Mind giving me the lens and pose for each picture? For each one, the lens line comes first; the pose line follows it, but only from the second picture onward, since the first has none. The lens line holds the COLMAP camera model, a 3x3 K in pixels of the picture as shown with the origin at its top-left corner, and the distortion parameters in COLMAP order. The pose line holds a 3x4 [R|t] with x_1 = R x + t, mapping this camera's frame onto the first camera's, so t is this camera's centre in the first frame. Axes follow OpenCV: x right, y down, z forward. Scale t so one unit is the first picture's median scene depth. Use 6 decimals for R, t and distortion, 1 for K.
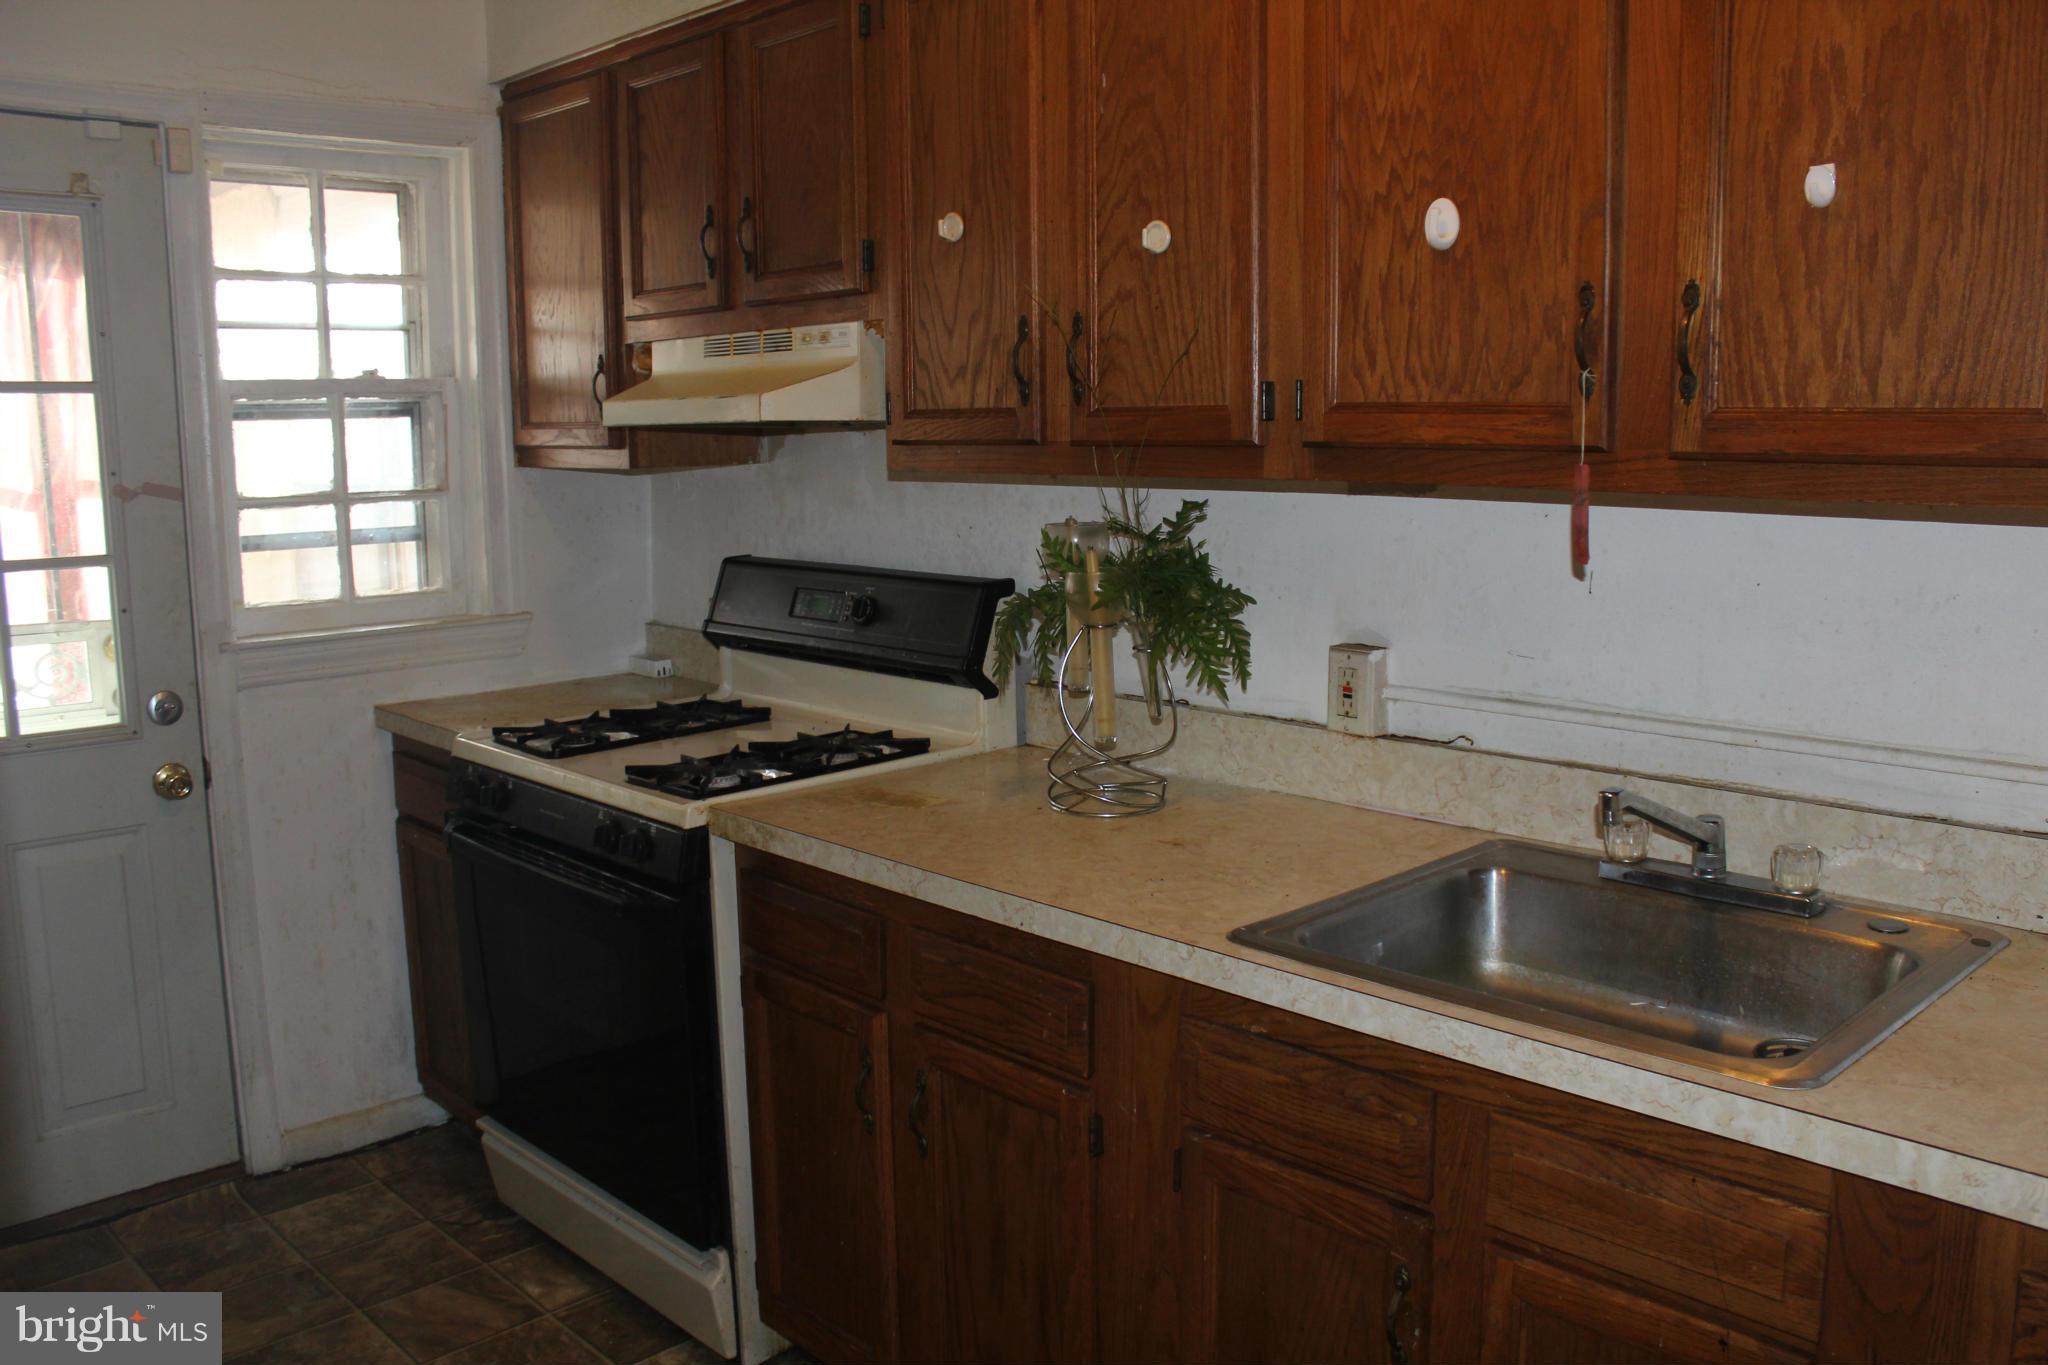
lens RADIAL K [[1694.3, 0, 1051.2], [0, 1694.3, 674.4], [0, 0, 1]] dist [-0.178328, 0.164615]
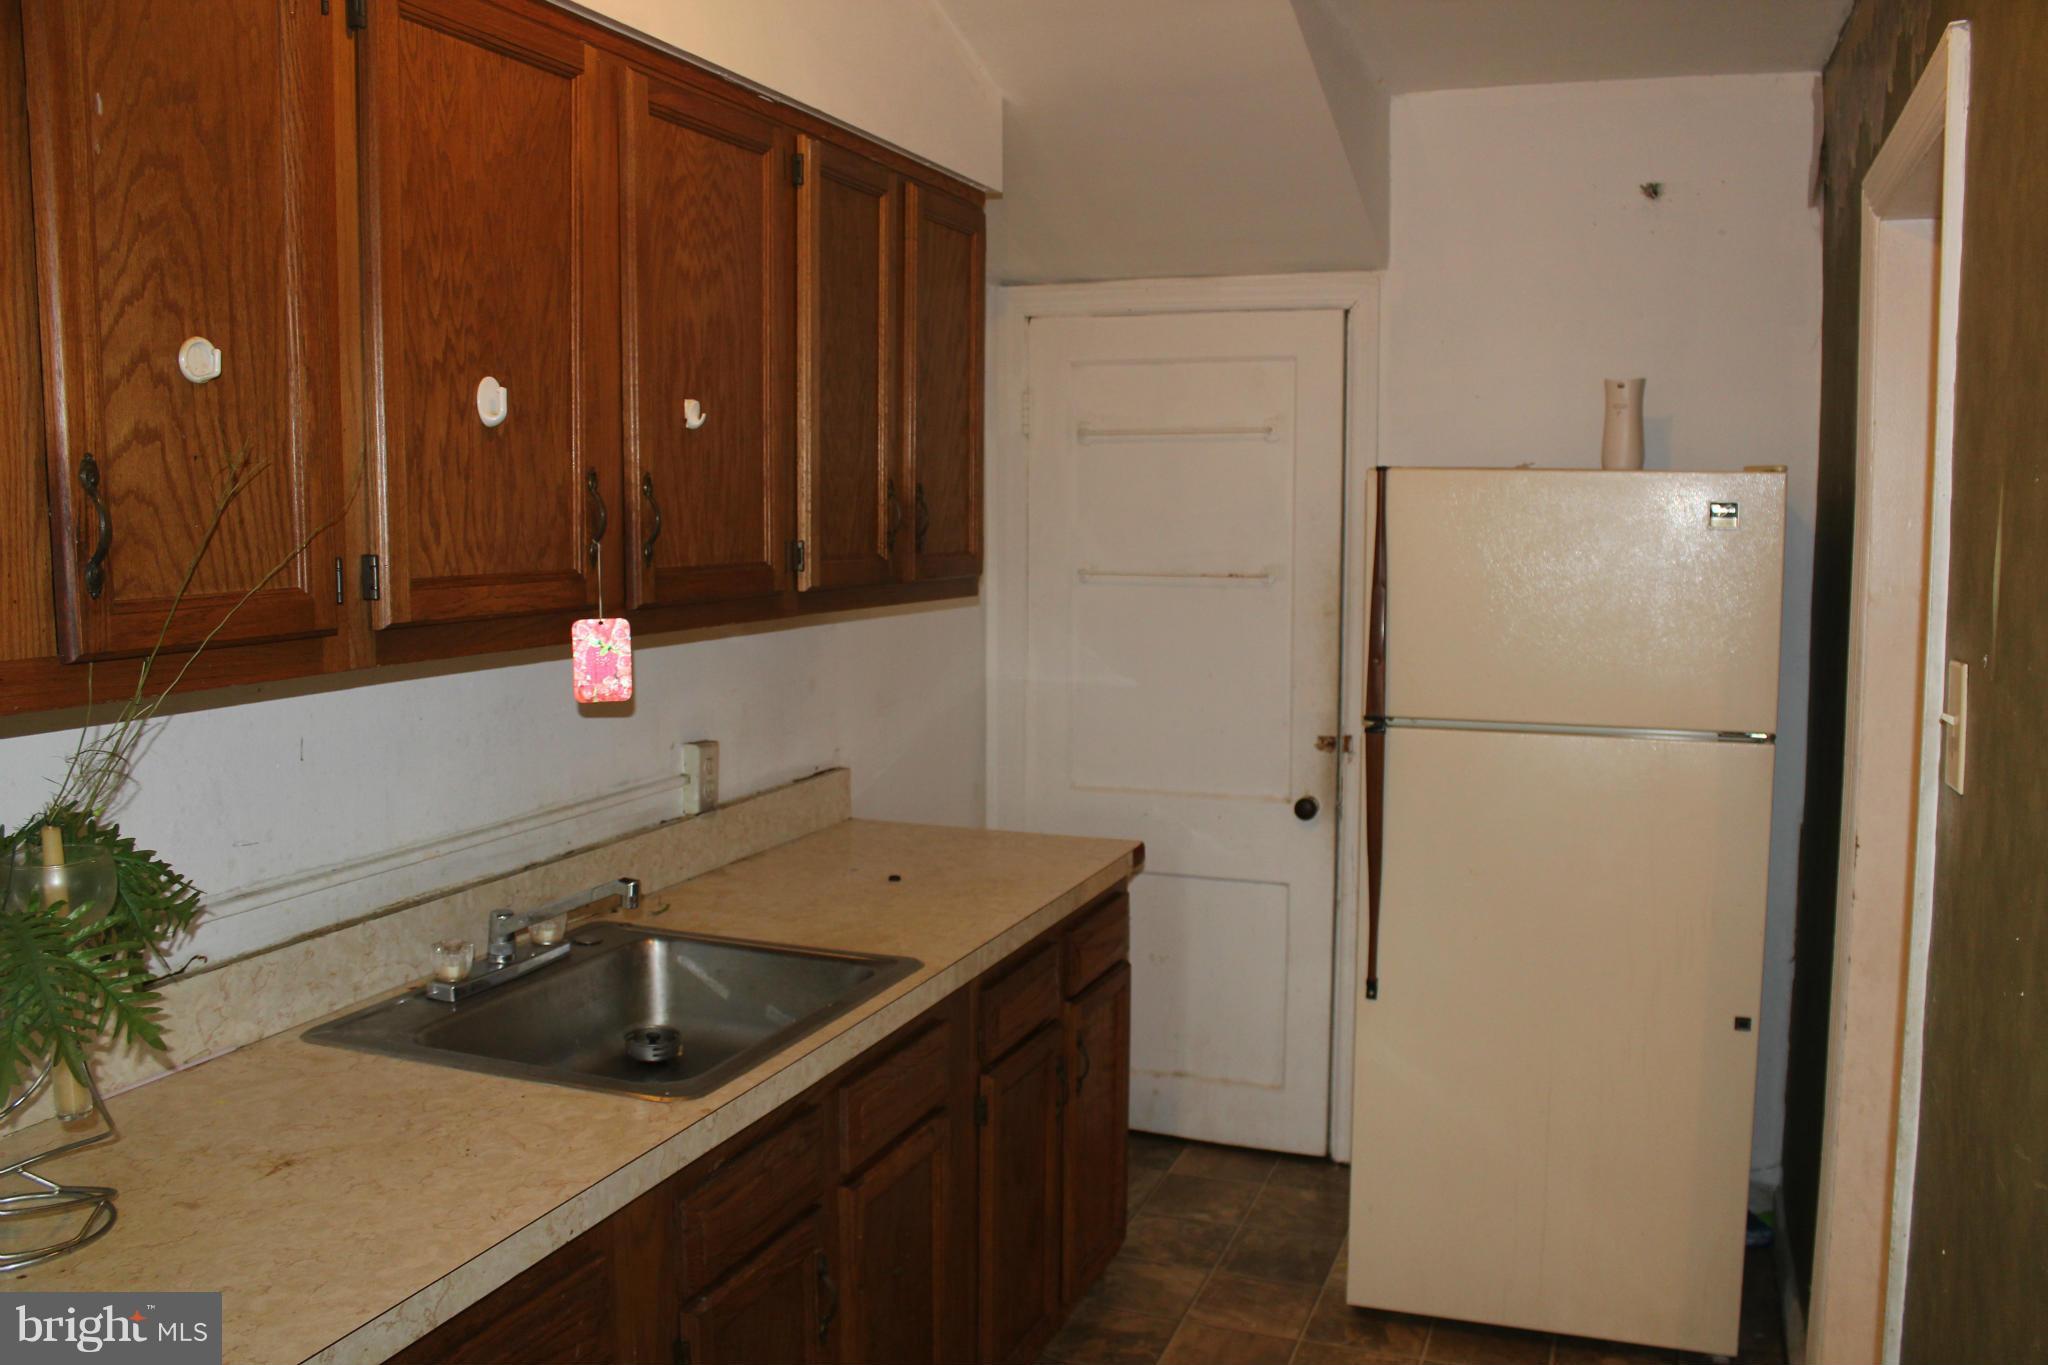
lens RADIAL K [[1694.3, 0, 1051.2], [0, 1694.3, 674.4], [0, 0, 1]] dist [-0.178328, 0.164615]
pose [[-0.429718, -0.079107, 0.899491, -0.825480], [0.139508, 0.978378, 0.152692, -0.206446], [-0.892121, 0.191100, -0.409390, 1.102674]]
